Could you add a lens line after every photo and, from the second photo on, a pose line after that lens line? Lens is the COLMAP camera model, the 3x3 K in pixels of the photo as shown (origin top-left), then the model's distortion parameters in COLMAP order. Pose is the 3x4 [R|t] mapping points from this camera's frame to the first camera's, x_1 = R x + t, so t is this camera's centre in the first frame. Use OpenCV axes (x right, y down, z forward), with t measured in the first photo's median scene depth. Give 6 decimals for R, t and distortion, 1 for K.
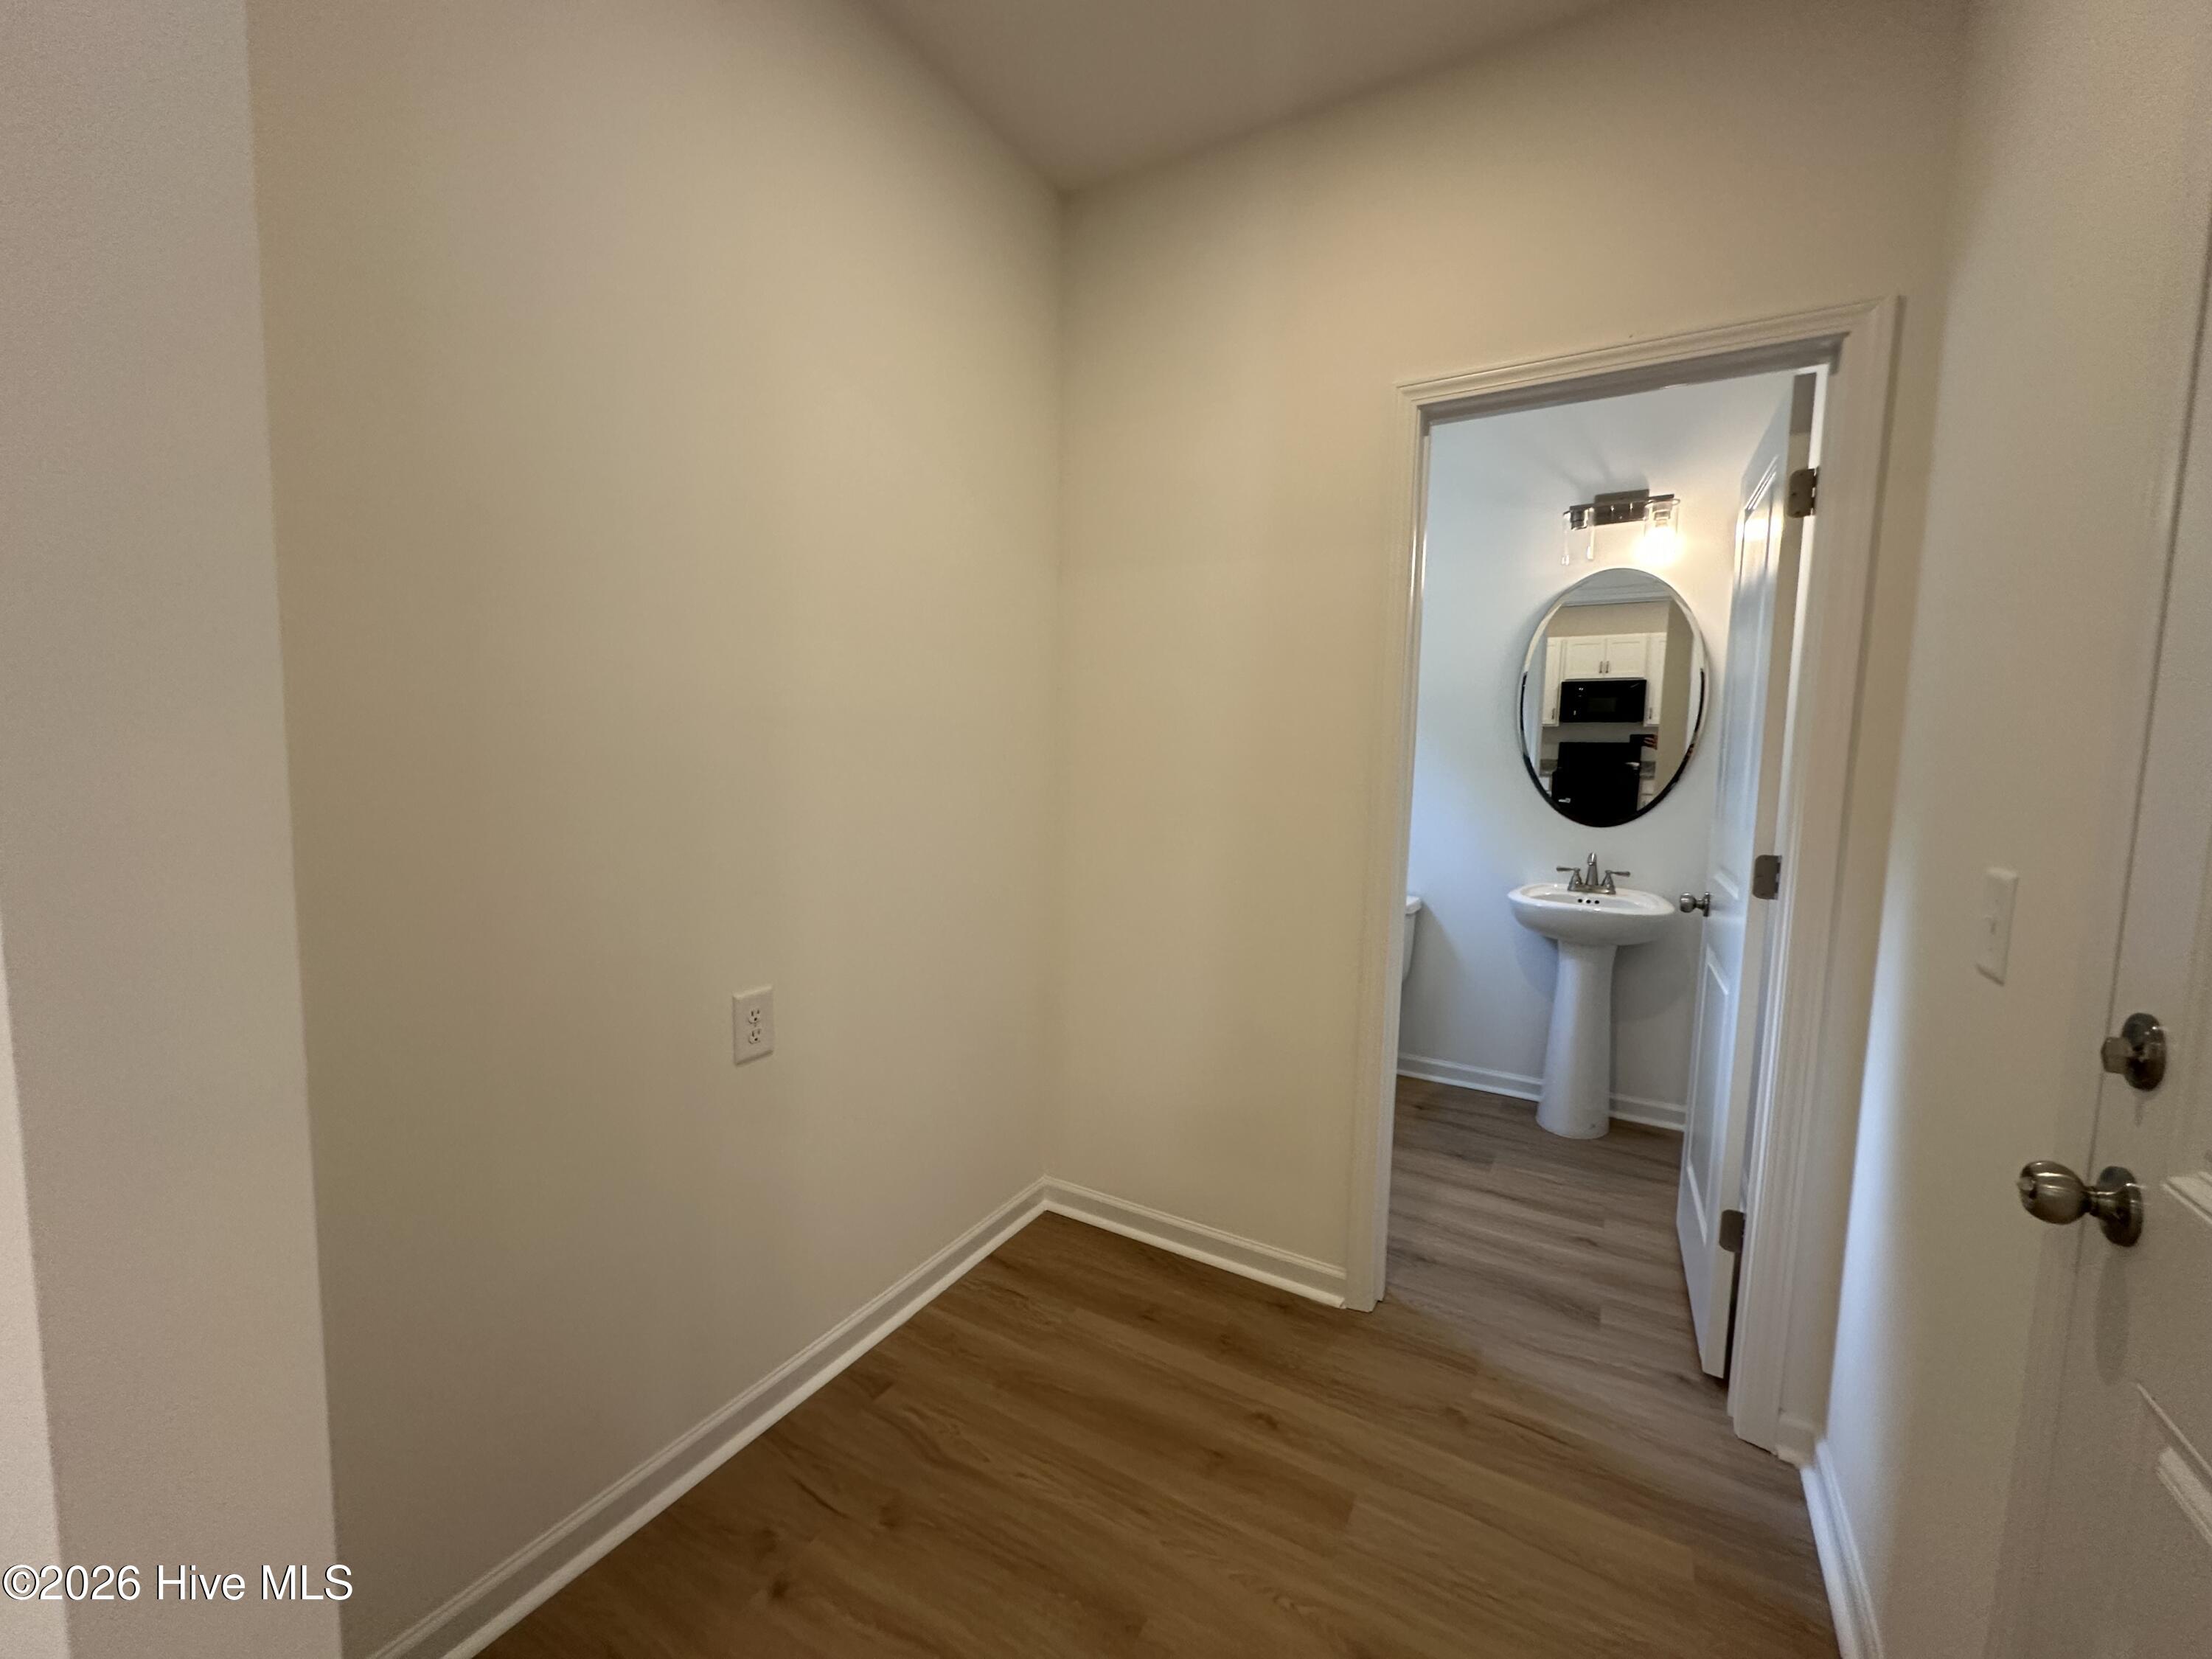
lens RADIAL K [[883.2, 0, 1103.2], [0, 883.2, 832.4], [0, 0, 1]] dist [-0.002677, 0.000473]
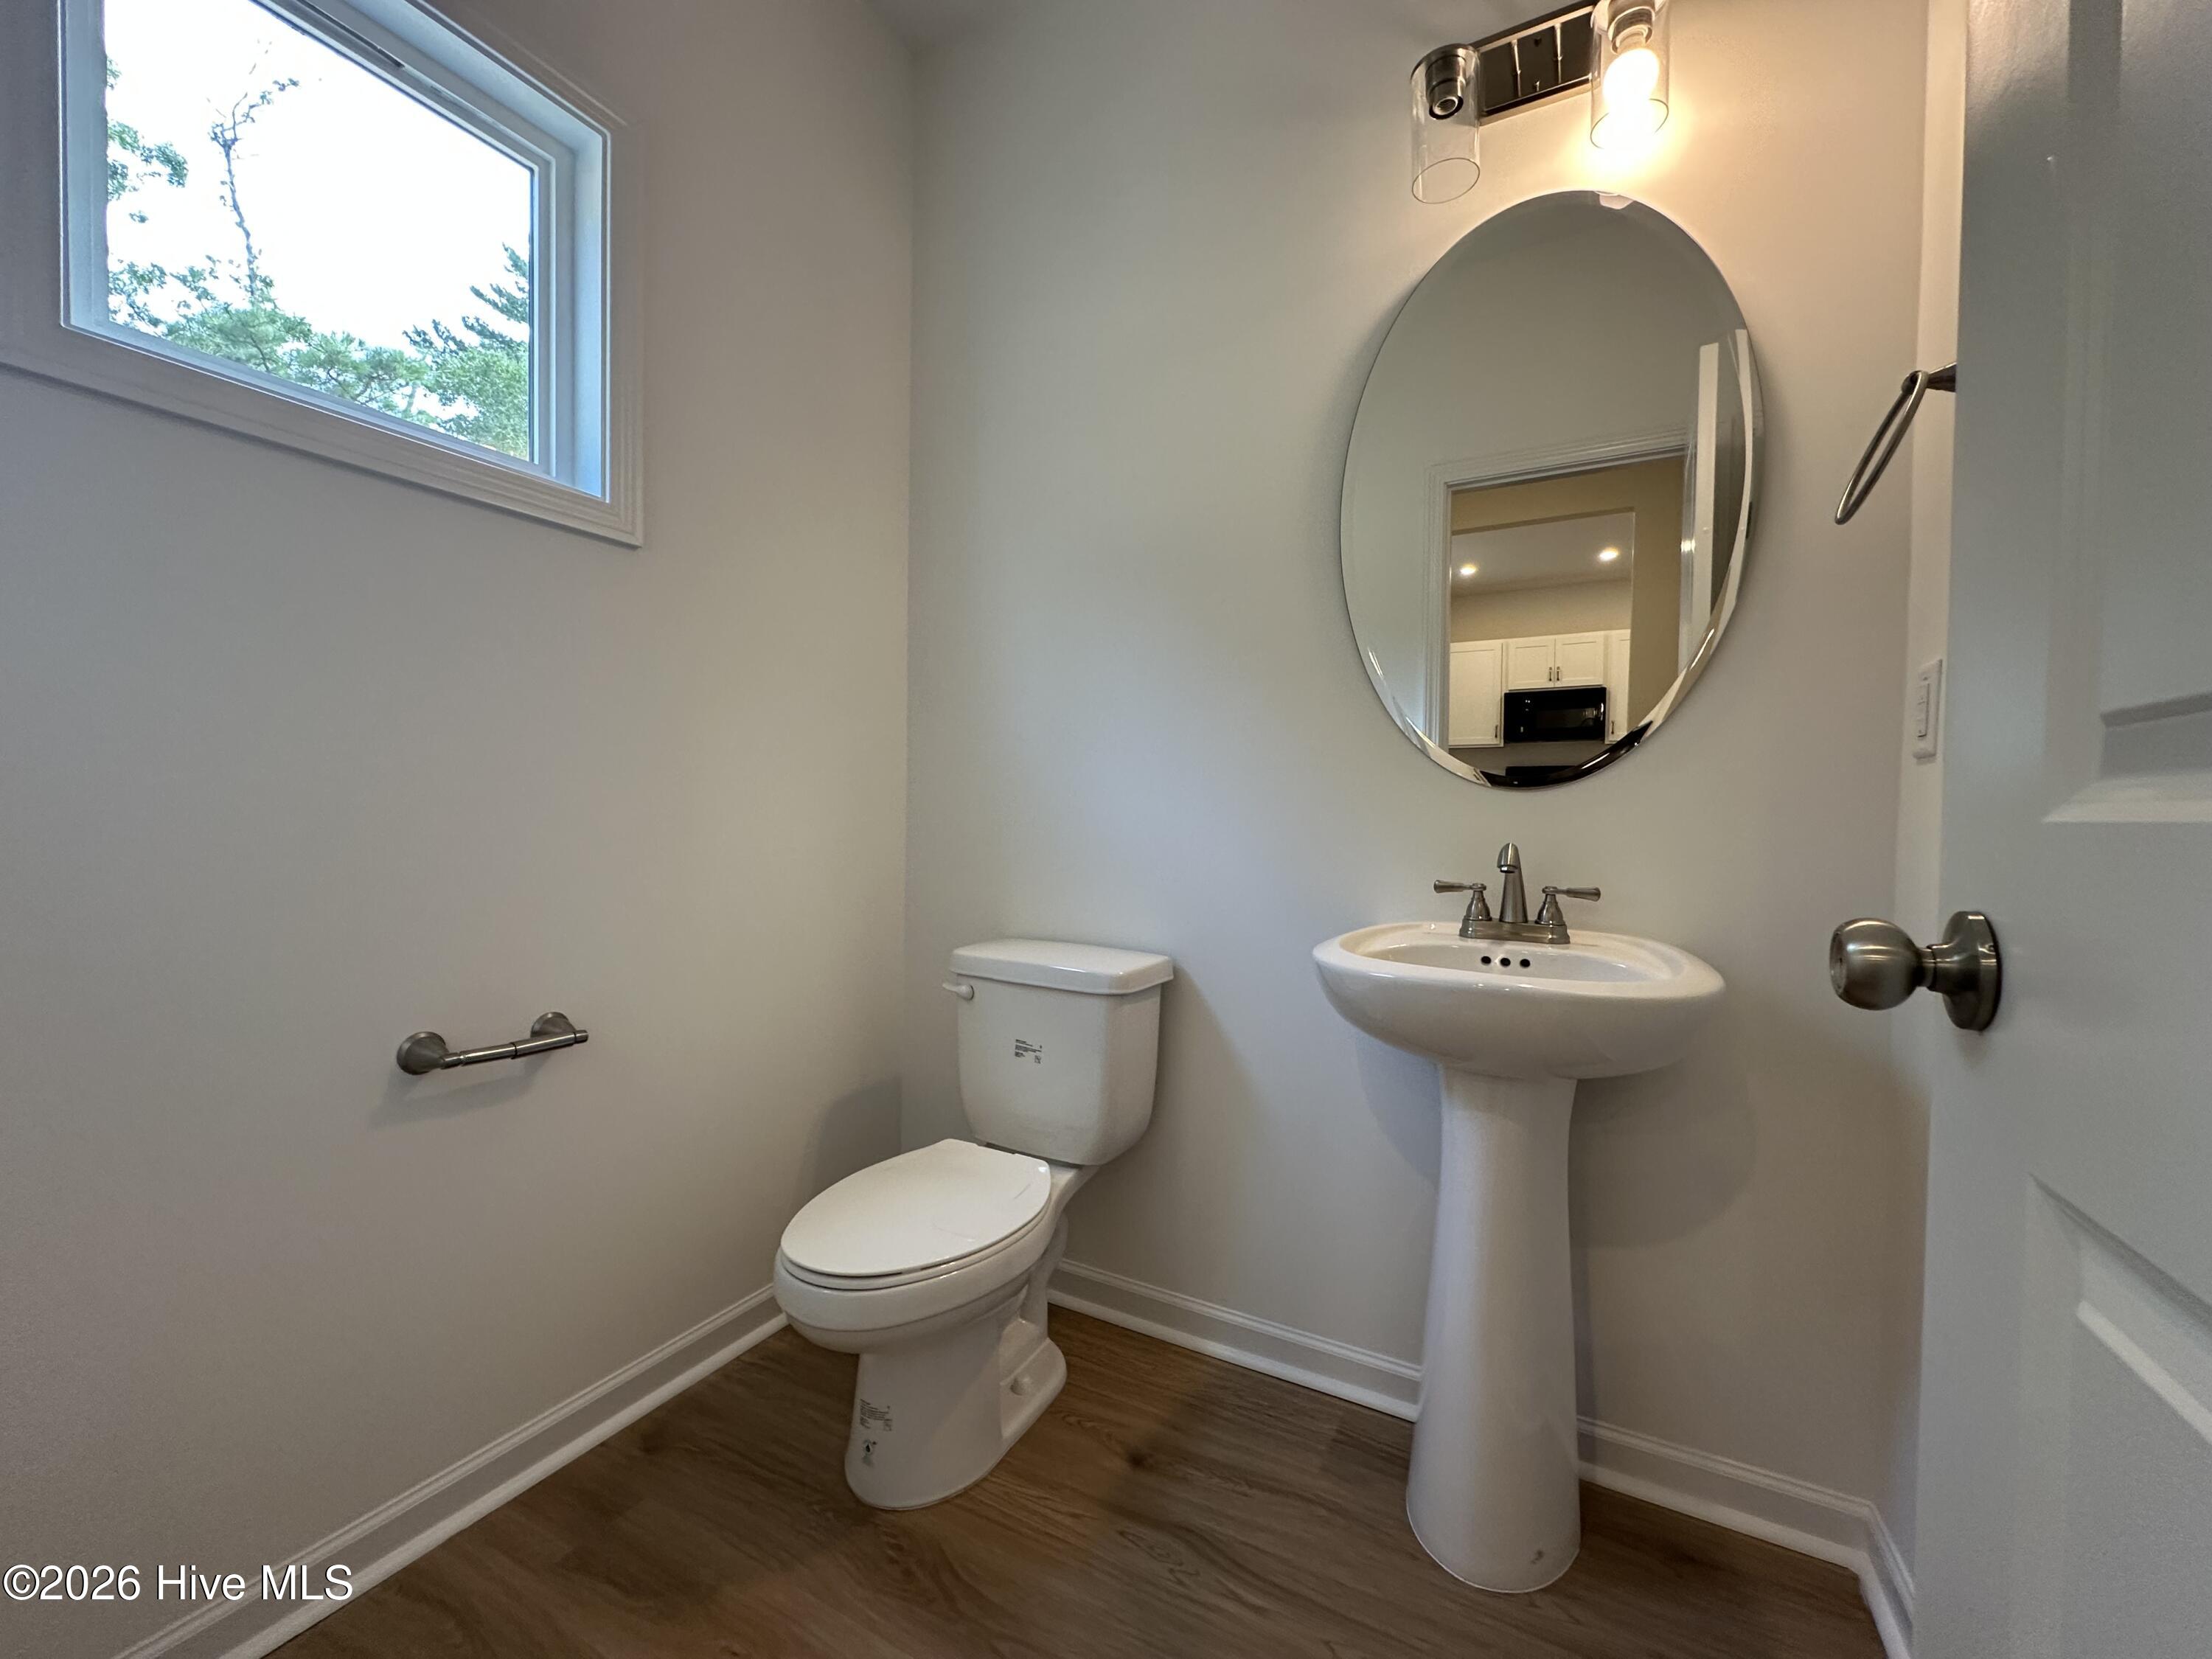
lens RADIAL K [[879.1, 0, 1103.7], [0, 879.1, 824.4], [0, 0, 1]] dist [-0.003802, -0.000158]
pose [[0.999575, -0.001771, 0.029103, 0.343635], [0.004182, 0.996541, -0.082996, 0.046438], [-0.028856, 0.083082, 0.996125, 0.580257]]
